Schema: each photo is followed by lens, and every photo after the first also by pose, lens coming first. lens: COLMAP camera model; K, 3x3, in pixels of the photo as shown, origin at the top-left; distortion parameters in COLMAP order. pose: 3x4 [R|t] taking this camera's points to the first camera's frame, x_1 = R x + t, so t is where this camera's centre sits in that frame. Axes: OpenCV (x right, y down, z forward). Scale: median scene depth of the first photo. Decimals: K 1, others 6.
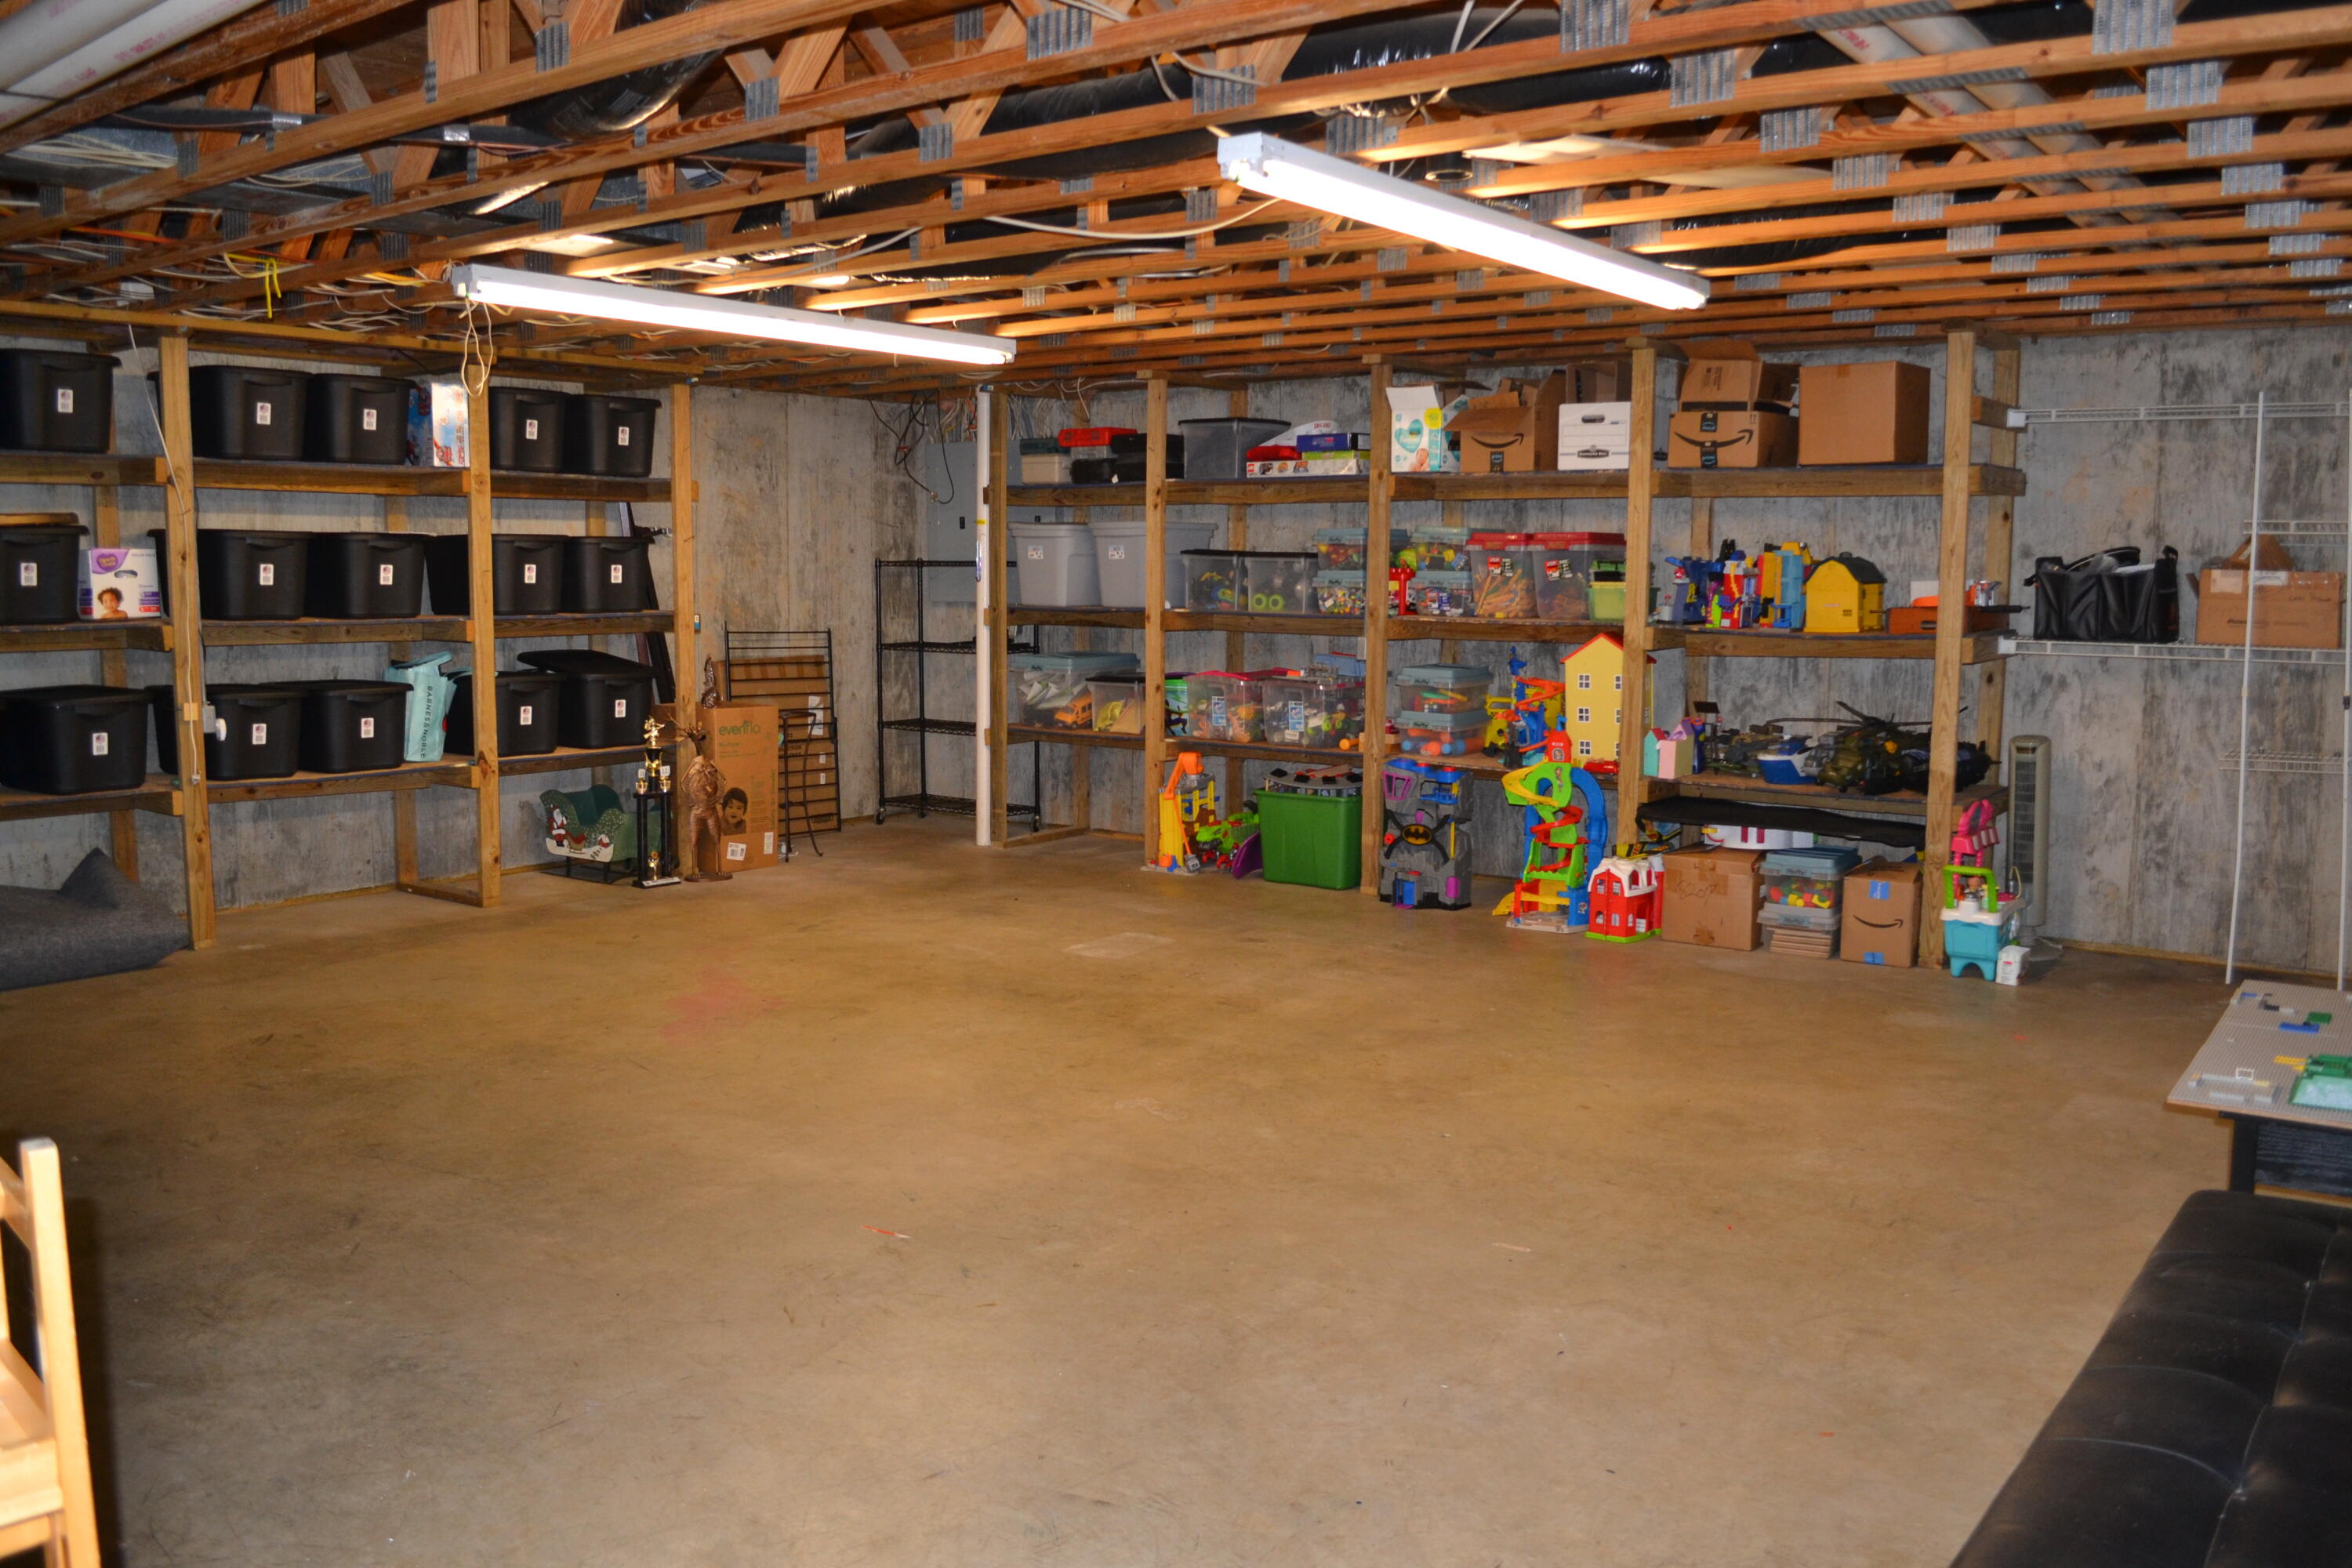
lens RADIAL K [[1899.9, 0, 1176.0], [0, 1899.9, 784.0], [0, 0, 1]] dist [-0.090836, 0.013168]
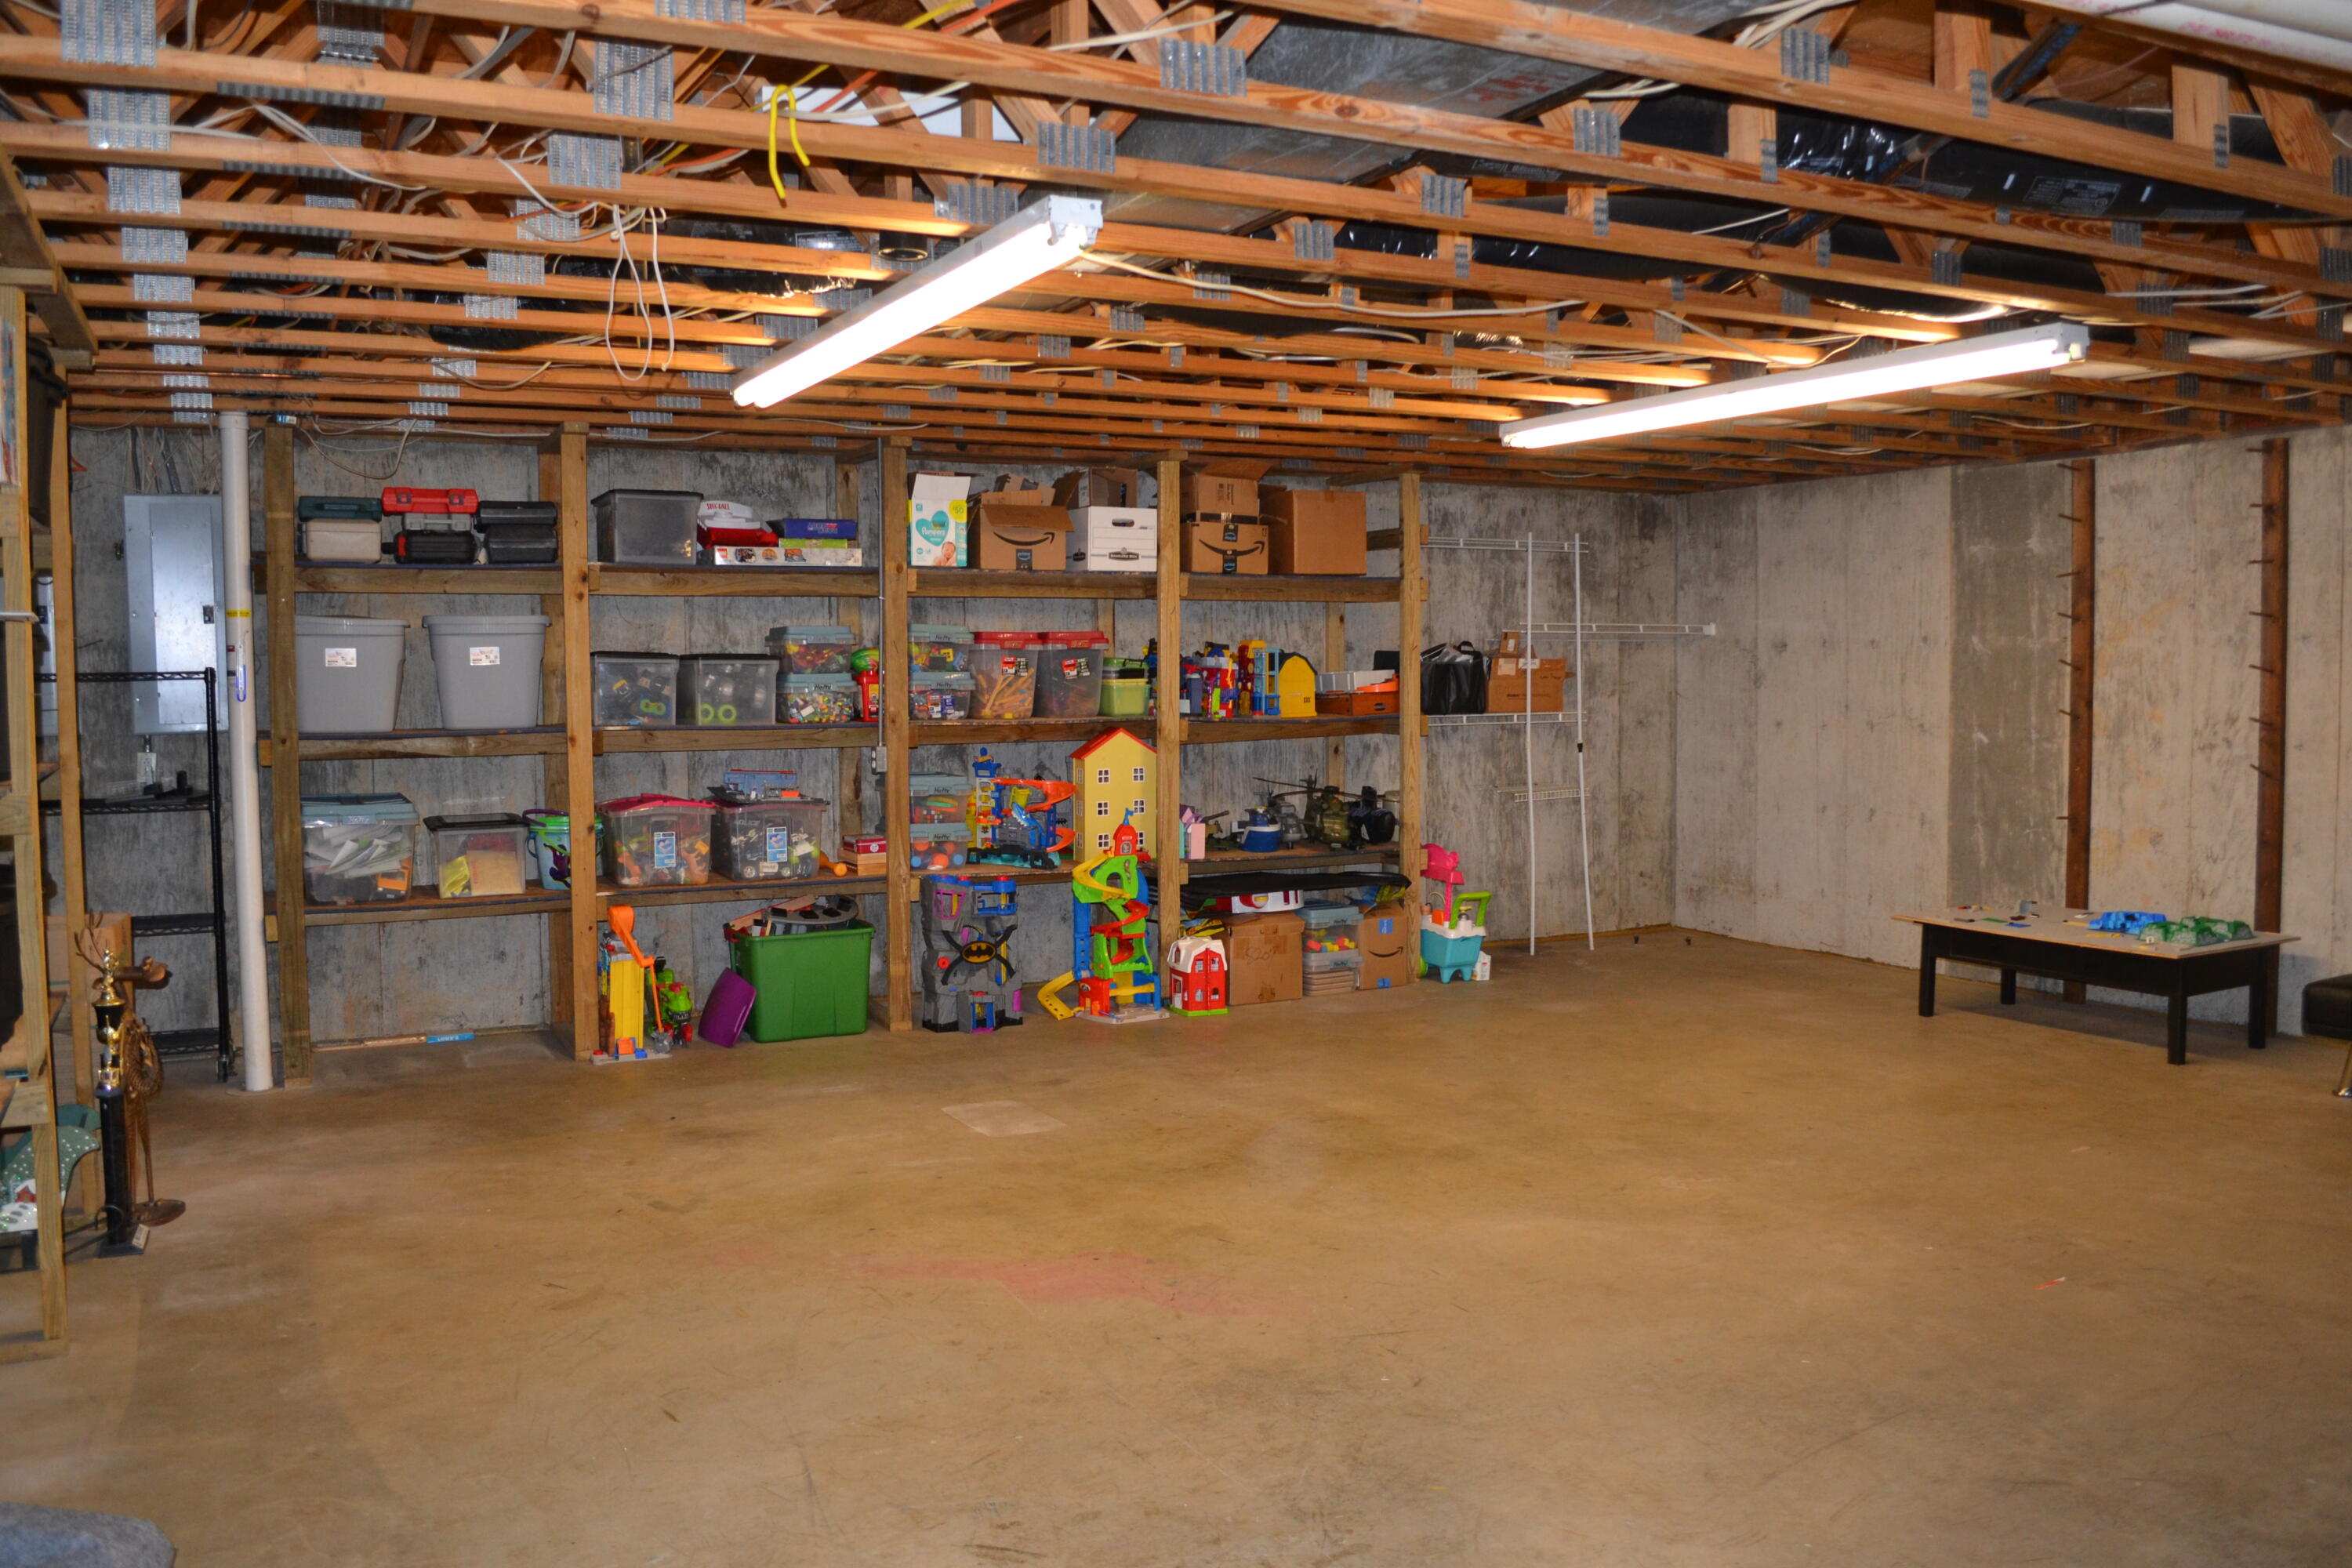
lens RADIAL K [[1899.9, 0, 1176.0], [0, 1899.9, 784.0], [0, 0, 1]] dist [-0.090836, 0.013168]
pose [[0.428225, -0.064741, 0.901350, -0.718431], [0.113694, 0.993365, 0.017335, -0.065461], [-0.896492, 0.095055, 0.432744, 0.535607]]
